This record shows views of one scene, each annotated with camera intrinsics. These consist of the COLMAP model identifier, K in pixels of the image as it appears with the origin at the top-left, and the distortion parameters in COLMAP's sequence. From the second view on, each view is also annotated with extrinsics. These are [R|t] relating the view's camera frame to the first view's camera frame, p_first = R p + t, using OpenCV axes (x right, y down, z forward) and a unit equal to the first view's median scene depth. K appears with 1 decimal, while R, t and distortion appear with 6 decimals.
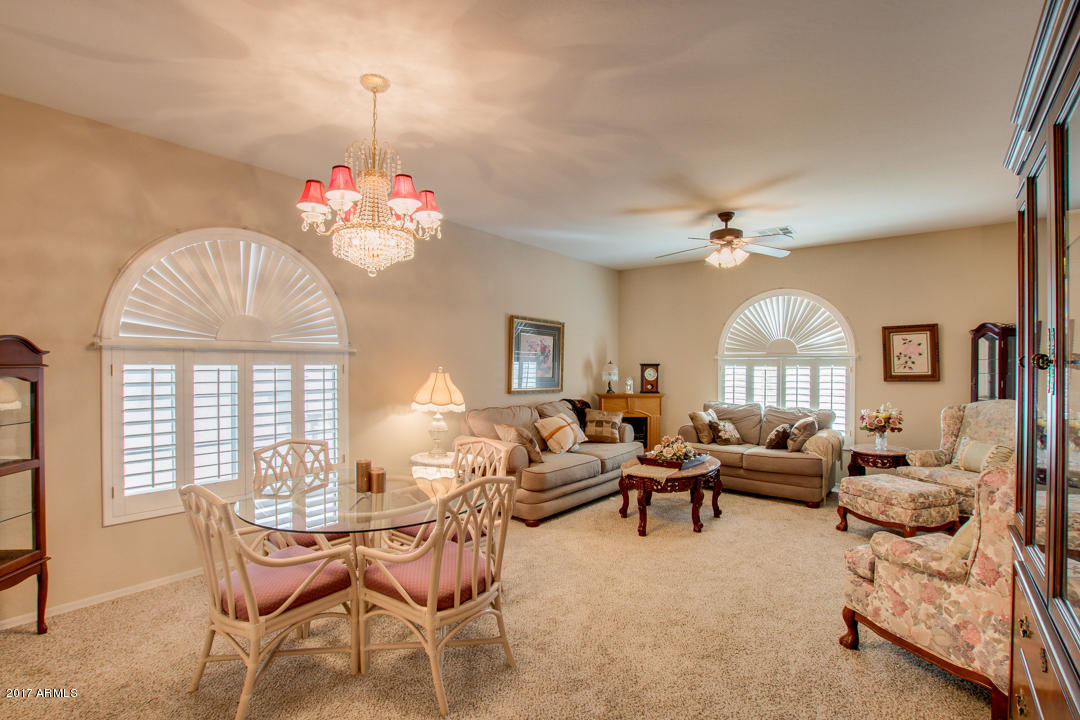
lens RADIAL K [[500.2, 0, 539.4], [0, 500.2, 367.4], [0, 0, 1]] dist [-0.026677, 0.000989]
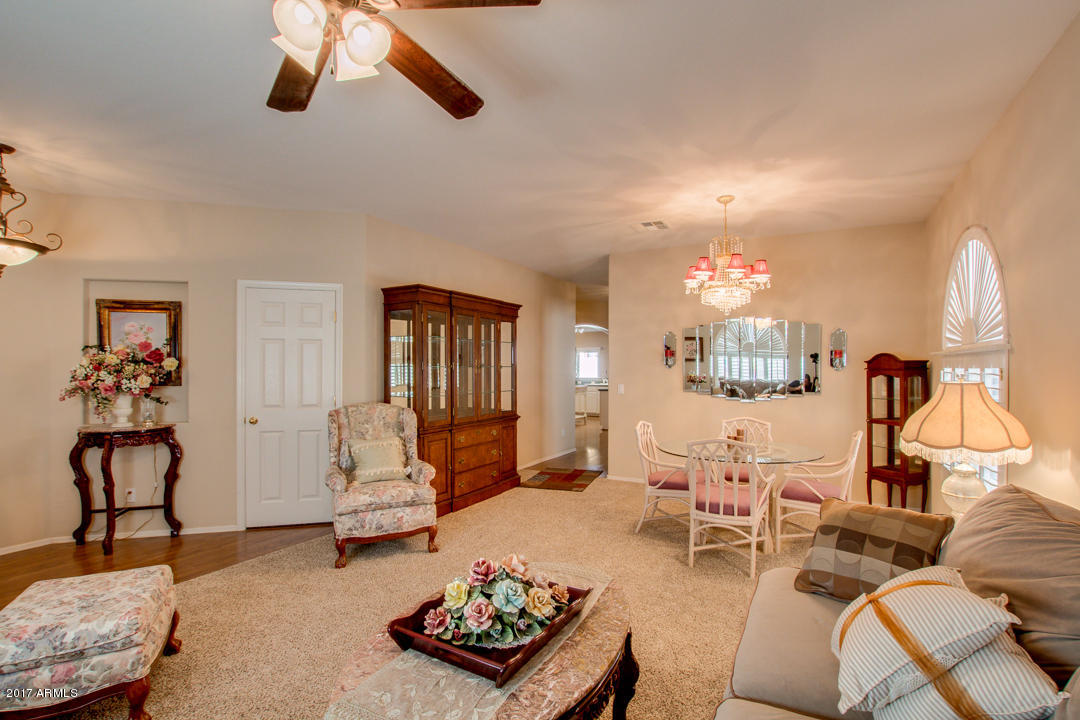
lens RADIAL K [[500.2, 0, 539.4], [0, 500.2, 367.4], [0, 0, 1]] dist [-0.026677, 0.000989]
pose [[-0.982225, -0.006245, -0.187605, 0.293000], [-0.005903, 0.999980, -0.002382, -0.000433], [0.187616, -0.001232, -0.982242, 1.253494]]
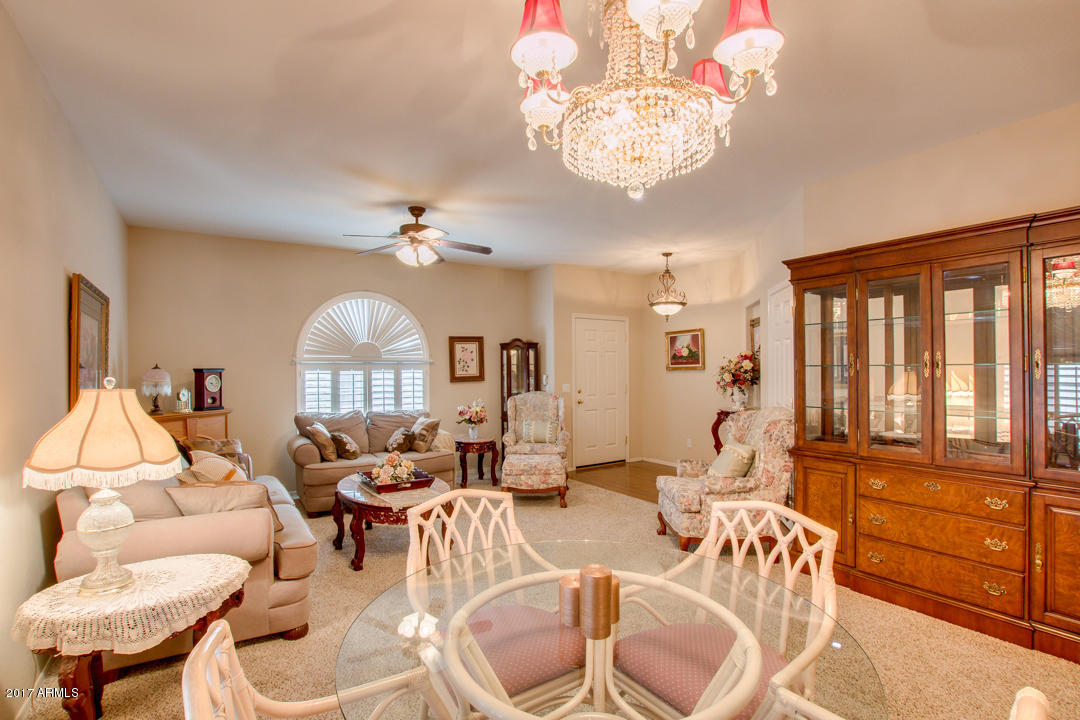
lens RADIAL K [[500.2, 0, 539.4], [0, 500.2, 367.4], [0, 0, 1]] dist [-0.026677, 0.000989]
pose [[0.310861, -0.001421, 0.950454, -0.419950], [0.011741, 0.999928, -0.002345, -0.002346], [-0.950383, 0.011889, 0.310855, 0.456775]]
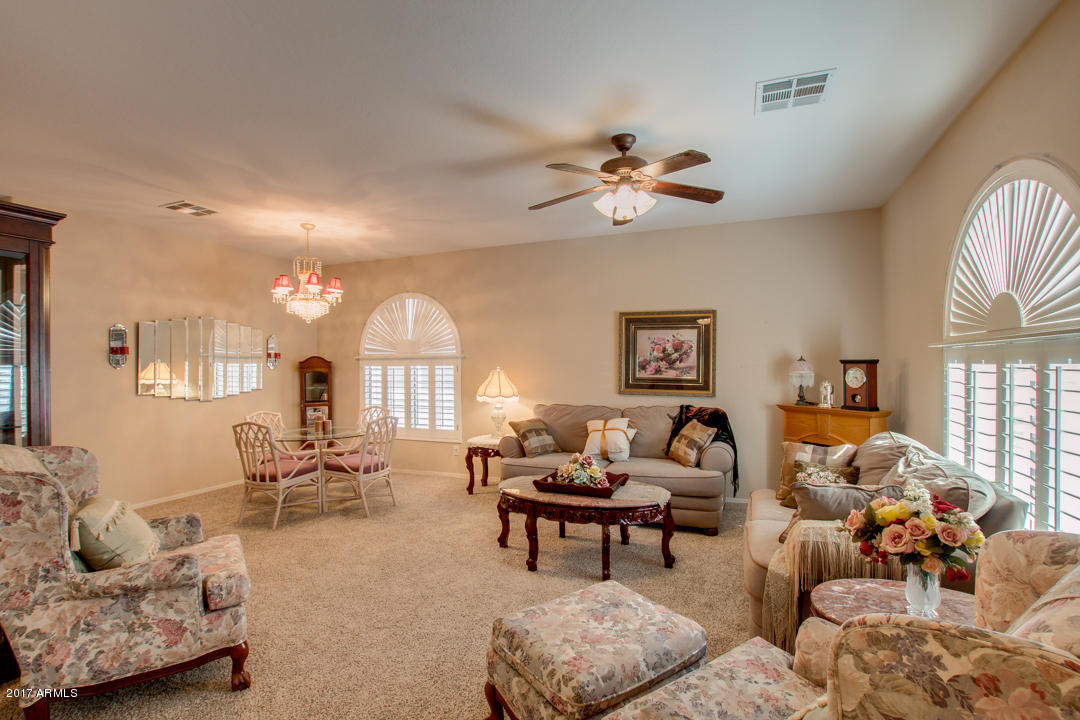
lens RADIAL K [[500.2, 0, 539.4], [0, 500.2, 367.4], [0, 0, 1]] dist [-0.026677, 0.000989]
pose [[0.274044, -0.001961, -0.961715, 0.925161], [0.002281, 0.999996, -0.001389, 0.002492], [0.961715, -0.001813, 0.274047, 0.669097]]
